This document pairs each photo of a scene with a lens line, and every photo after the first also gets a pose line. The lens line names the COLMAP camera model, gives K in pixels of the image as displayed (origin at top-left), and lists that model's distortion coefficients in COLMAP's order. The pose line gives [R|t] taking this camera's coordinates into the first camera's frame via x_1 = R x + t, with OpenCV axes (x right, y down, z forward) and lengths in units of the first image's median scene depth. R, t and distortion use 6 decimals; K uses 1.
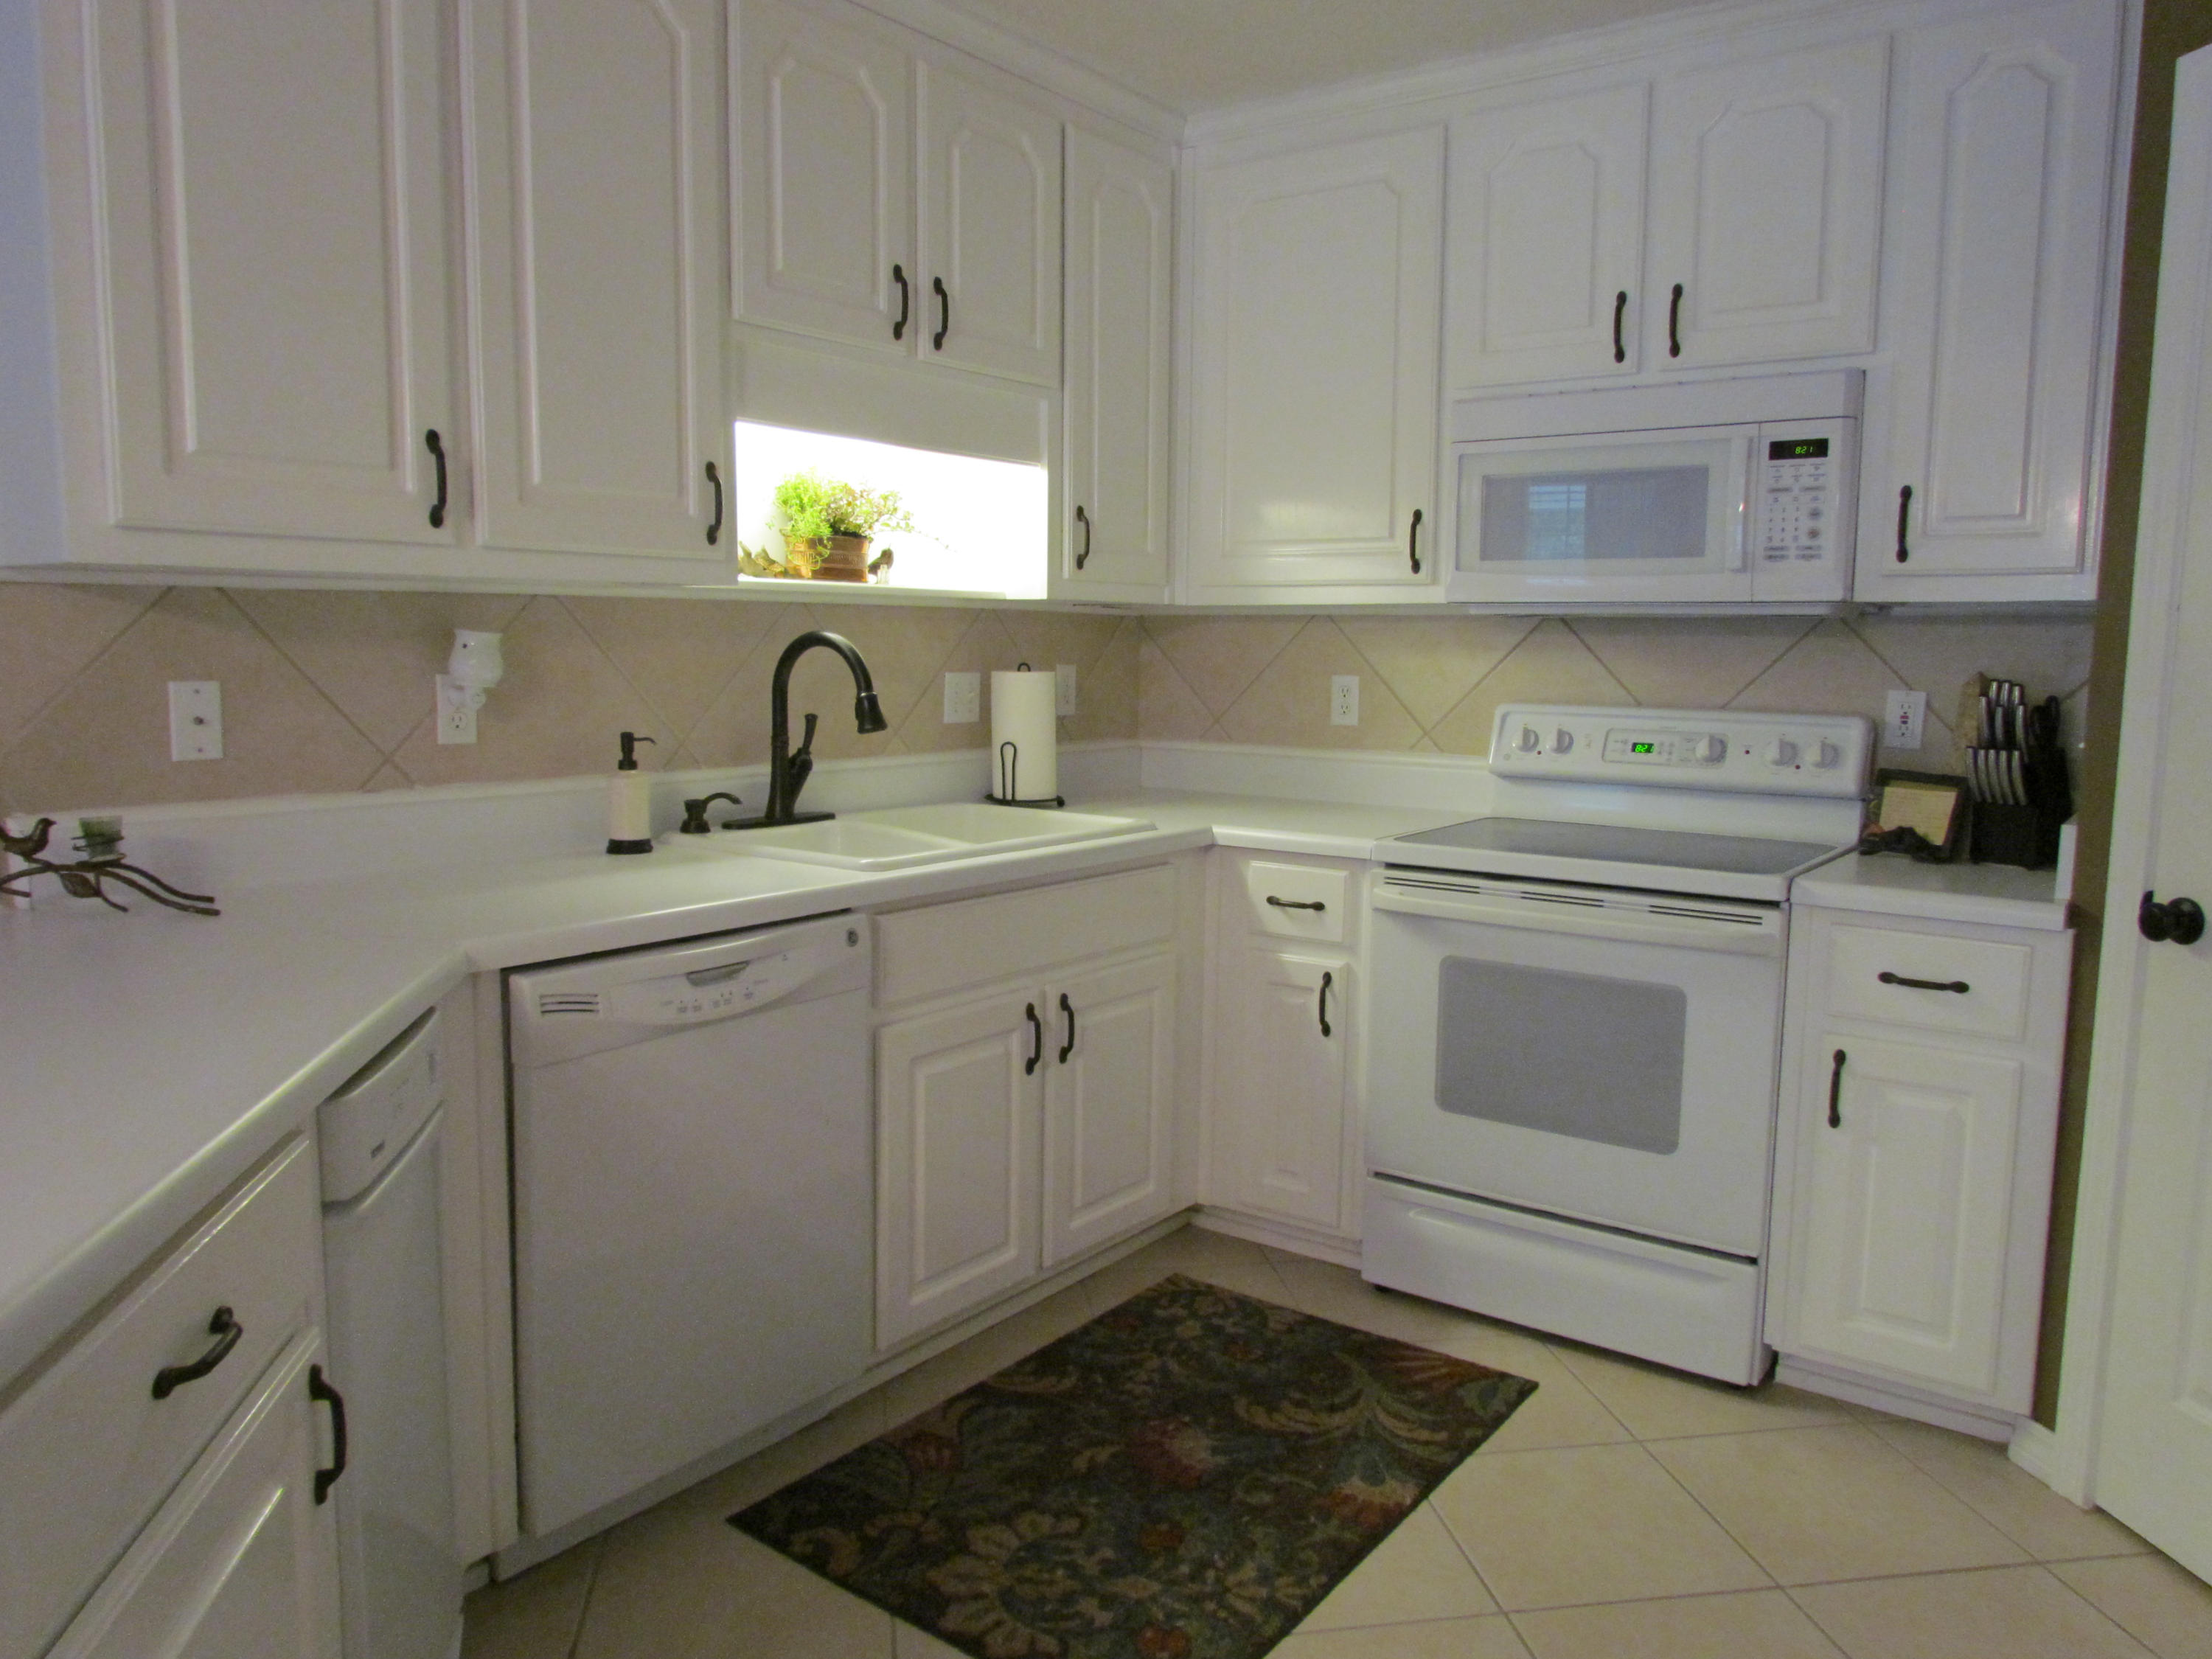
lens RADIAL K [[1593.4, 0, 1106.0], [0, 1593.4, 829.5], [0, 0, 1]] dist [0.004291, 0.004257]
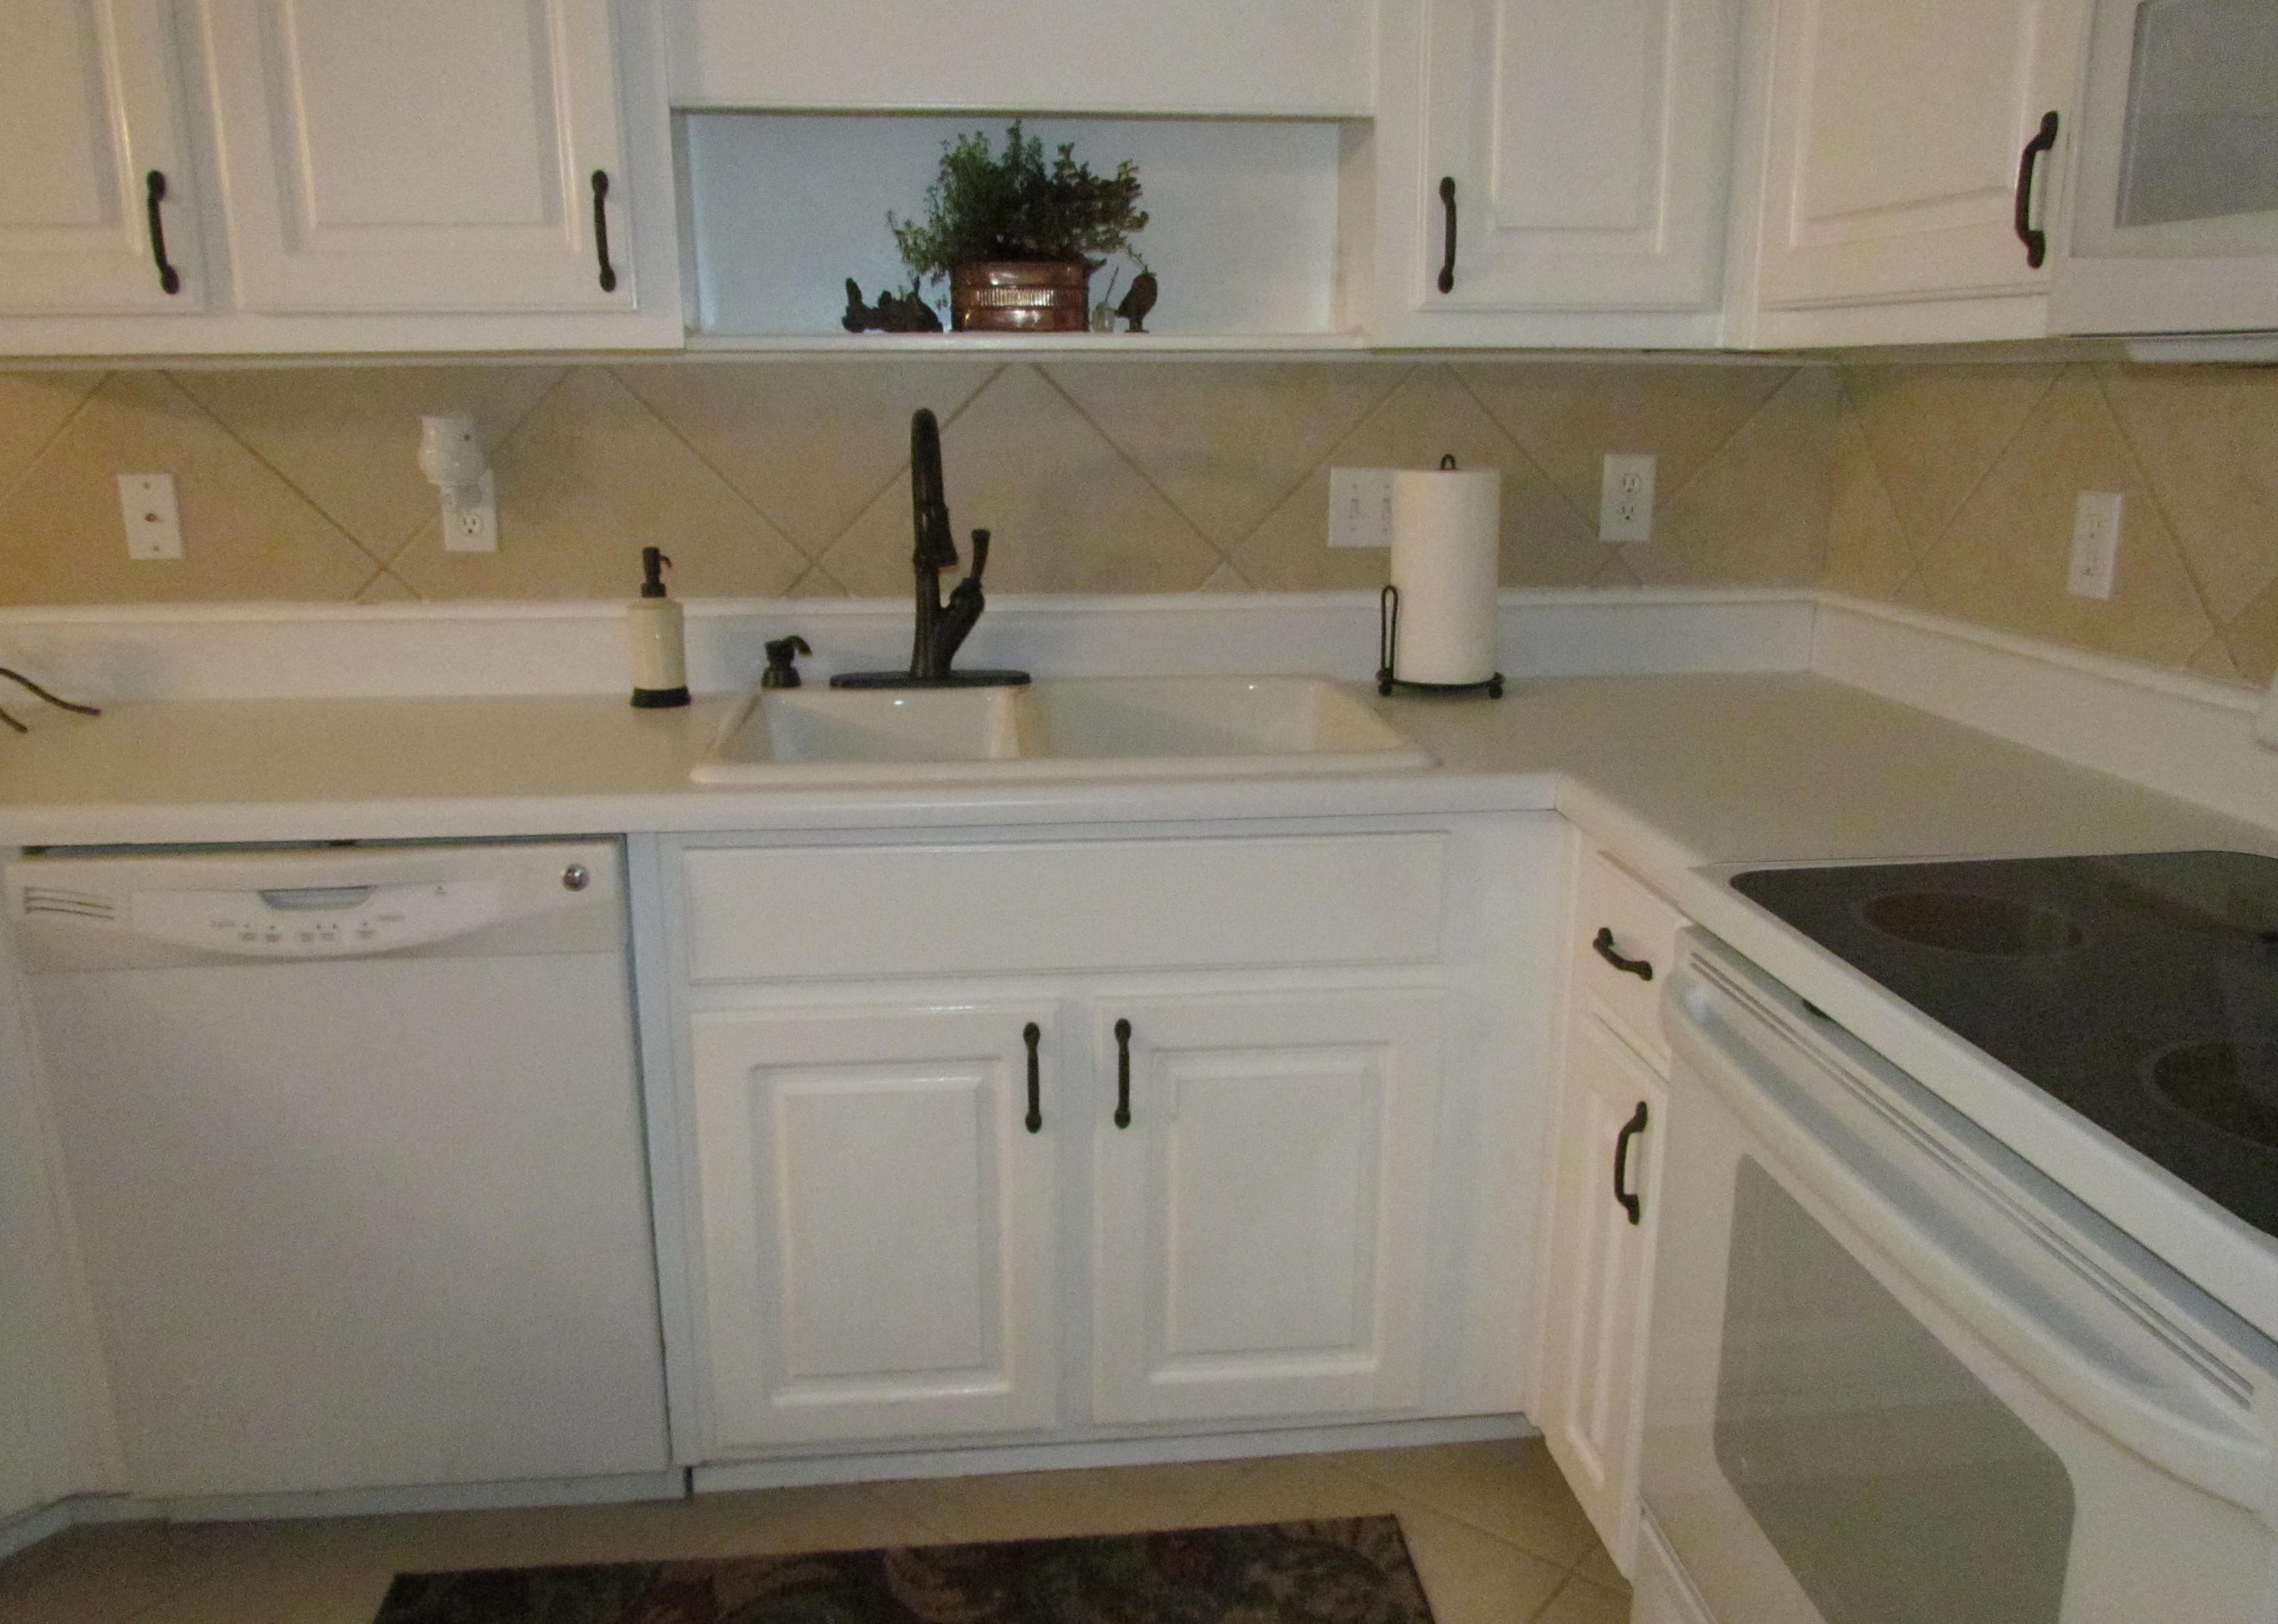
lens RADIAL K [[1745.9, 0, 1139.0], [0, 1745.9, 812.0], [0, 0, 1]] dist [-0.004108, -0.004441]
pose [[0.673743, 0.166815, -0.719891, 0.460136], [-0.079271, 0.984881, 0.154030, -0.080313], [0.734702, -0.046710, 0.676780, 0.579103]]
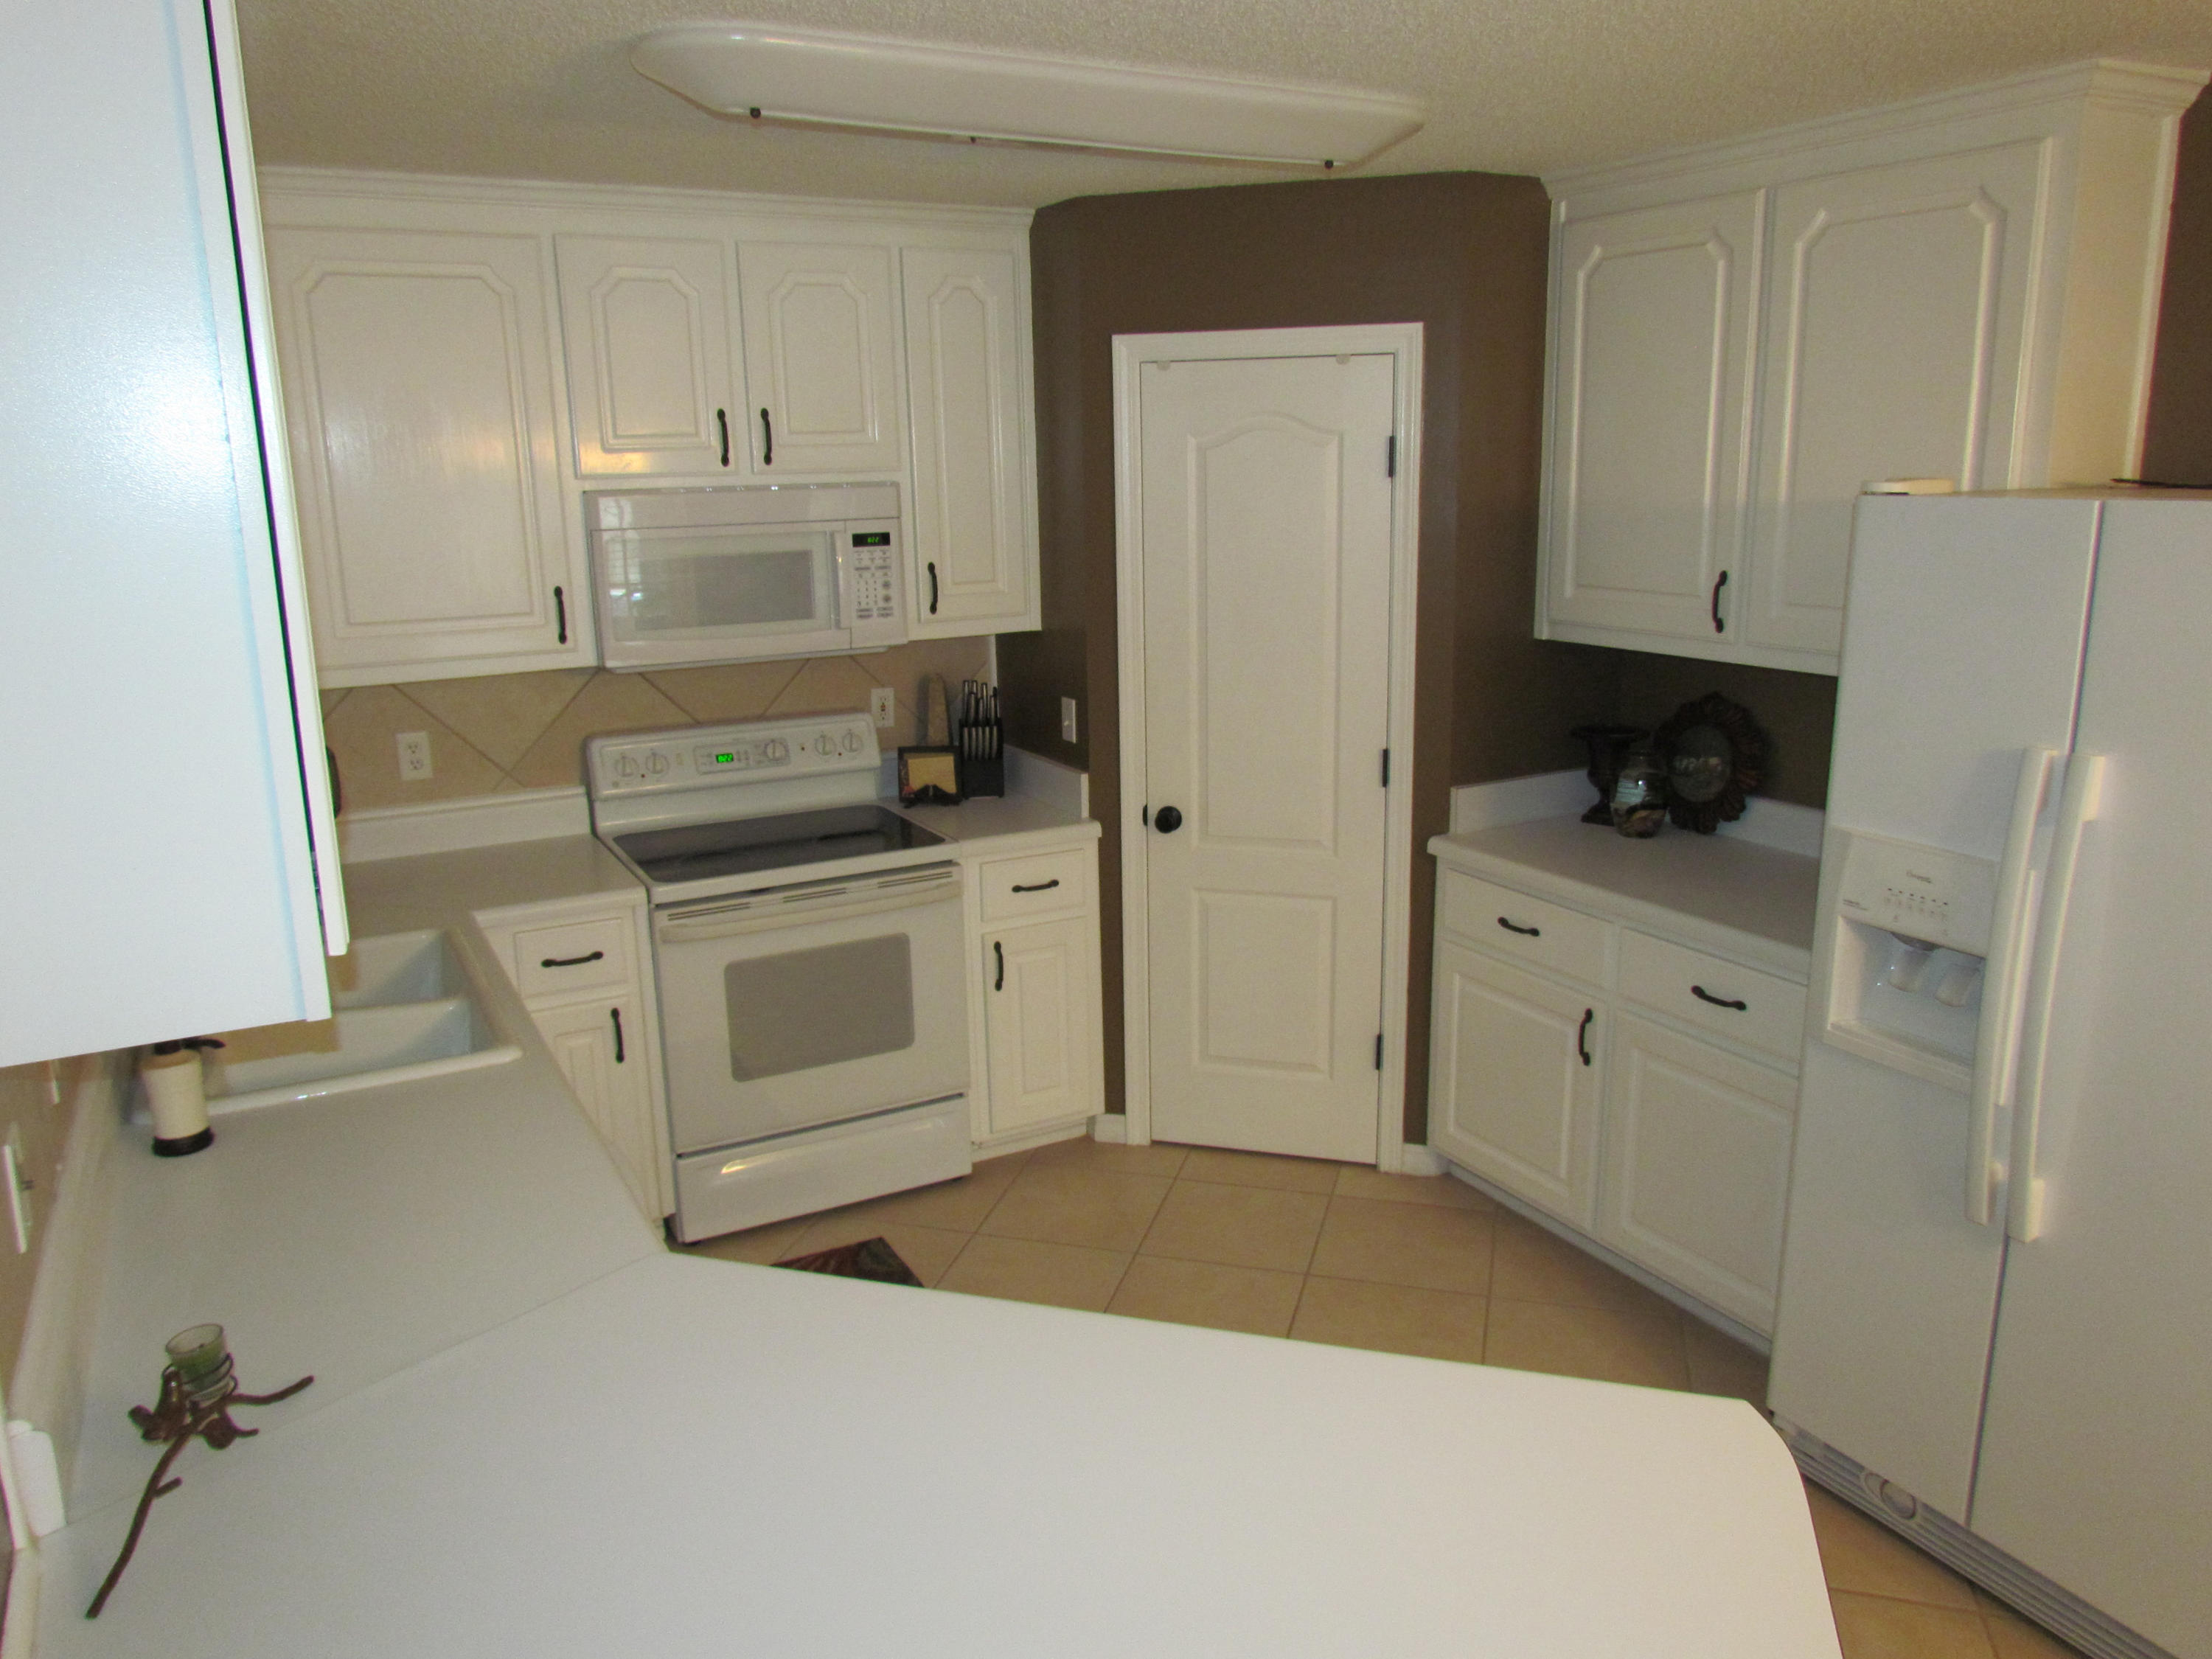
lens RADIAL K [[1593.4, 0, 1106.0], [0, 1593.4, 829.5], [0, 0, 1]] dist [0.004291, 0.004257]
pose [[0.416225, -0.232086, 0.879143, -0.764012], [0.130473, 0.972115, 0.194858, -0.234699], [-0.899852, 0.033600, 0.434900, 0.211899]]
